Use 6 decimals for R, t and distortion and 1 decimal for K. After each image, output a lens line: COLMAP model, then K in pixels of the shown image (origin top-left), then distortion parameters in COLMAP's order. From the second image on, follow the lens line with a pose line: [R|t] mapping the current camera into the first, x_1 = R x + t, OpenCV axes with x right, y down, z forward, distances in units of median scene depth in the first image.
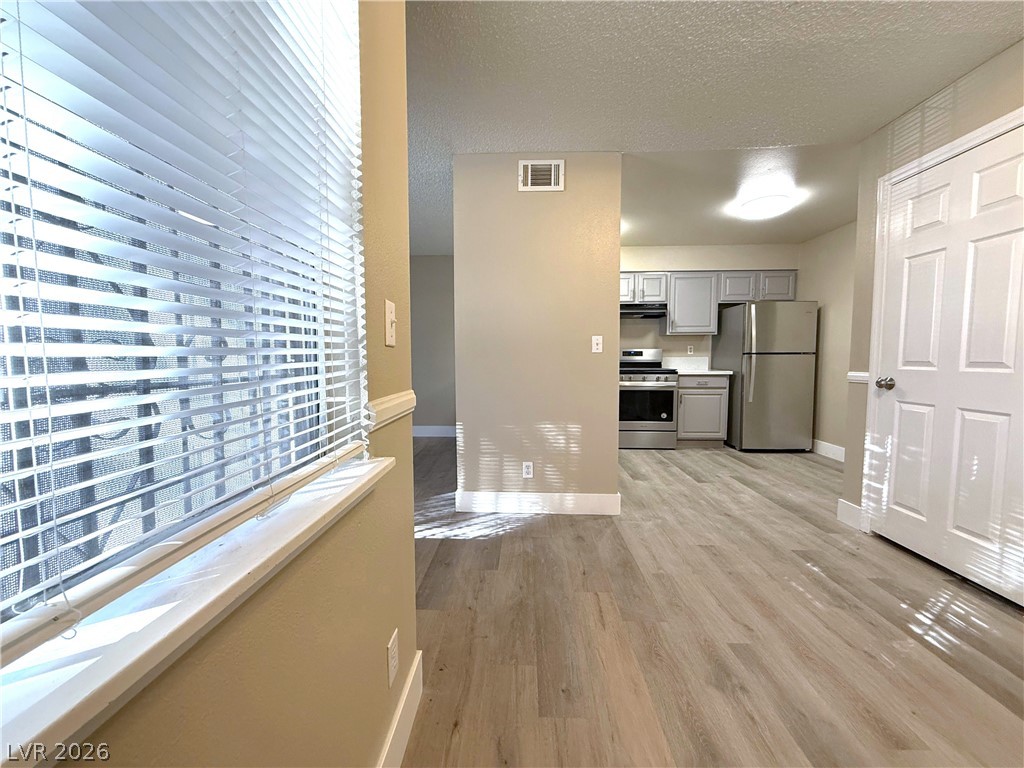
lens RADIAL K [[406.1, 0, 509.4], [0, 406.1, 383.5], [0, 0, 1]] dist [-0.000412, -0.000310]
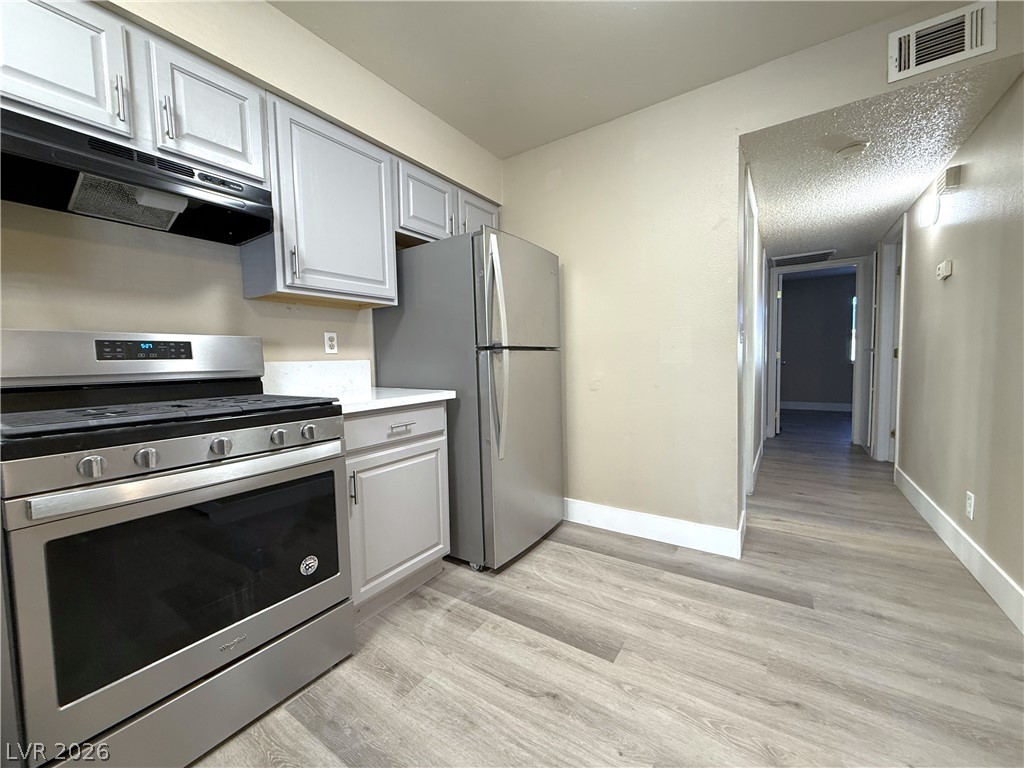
lens RADIAL K [[406.1, 0, 509.4], [0, 406.1, 383.5], [0, 0, 1]] dist [-0.000412, -0.000310]
pose [[0.526745, -0.060159, 0.847892, 0.235782], [0.079279, 0.996621, 0.021460, -0.044765], [-0.846318, 0.055916, 0.529734, 0.770070]]
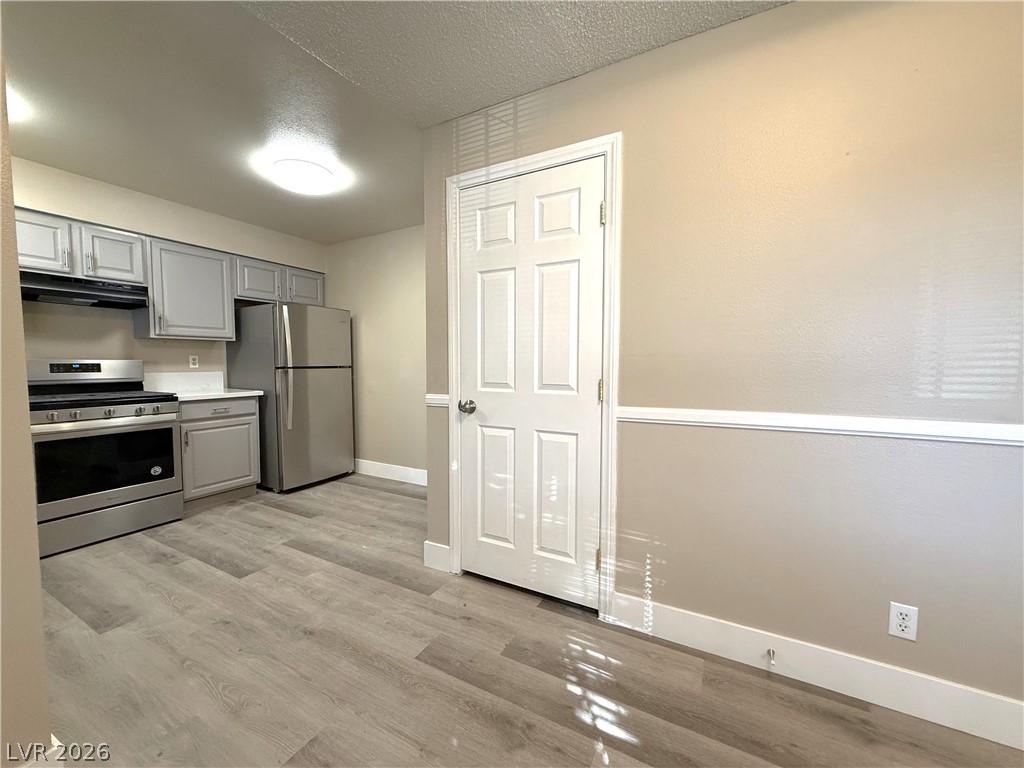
lens RADIAL K [[406.1, 0, 509.4], [0, 406.1, 383.5], [0, 0, 1]] dist [-0.000412, -0.000310]
pose [[0.443271, -0.044317, 0.895291, 0.082008], [0.058404, 0.998083, 0.020489, -0.034608], [-0.894483, 0.043207, 0.445010, 0.267961]]
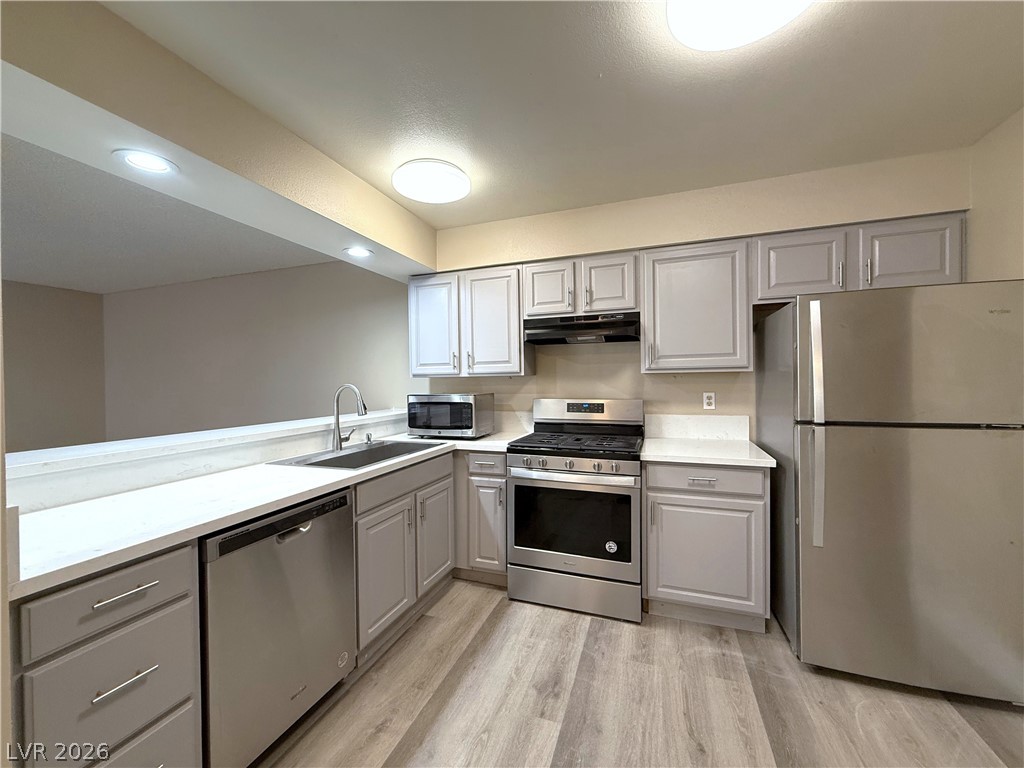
lens RADIAL K [[406.1, 0, 509.4], [0, 406.1, 383.5], [0, 0, 1]] dist [-0.000412, -0.000310]
pose [[0.952470, -0.006322, -0.304567, 0.437875], [-0.011349, 0.998354, -0.056214, -0.087858], [0.304422, 0.056999, 0.950831, 0.535630]]
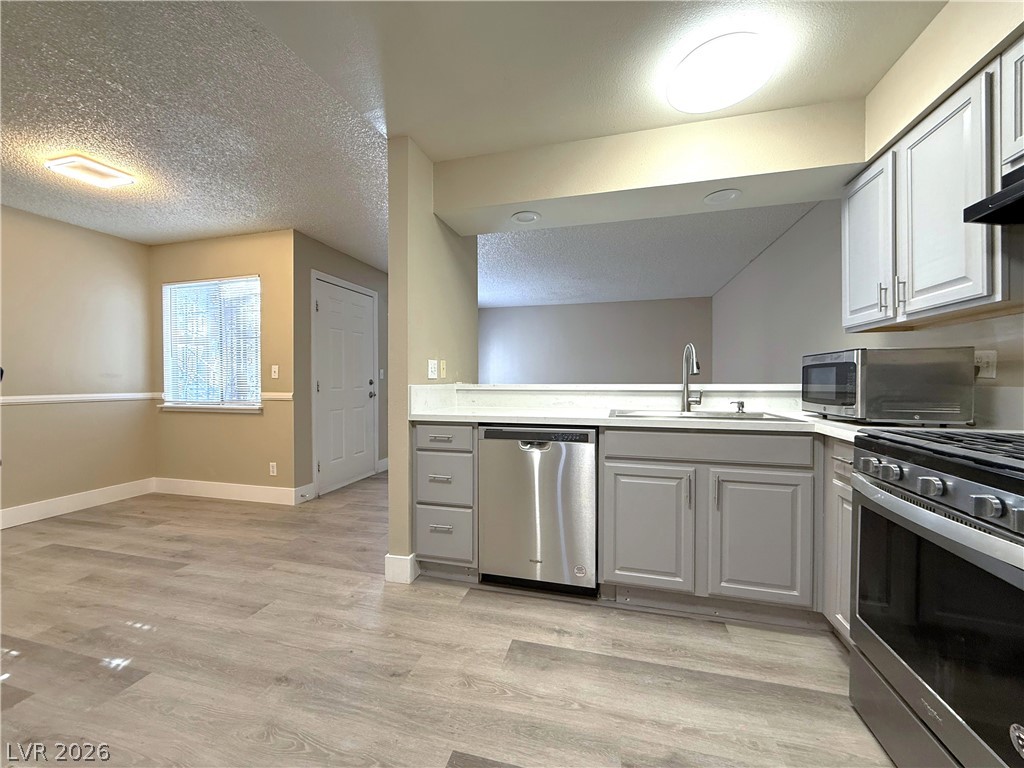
lens RADIAL K [[406.1, 0, 509.4], [0, 406.1, 383.5], [0, 0, 1]] dist [-0.000412, -0.000310]
pose [[-0.220619, 0.007628, -0.975330, 0.622332], [-0.064667, 0.997655, 0.022430, -0.061412], [0.973214, 0.068020, -0.219608, 0.867968]]
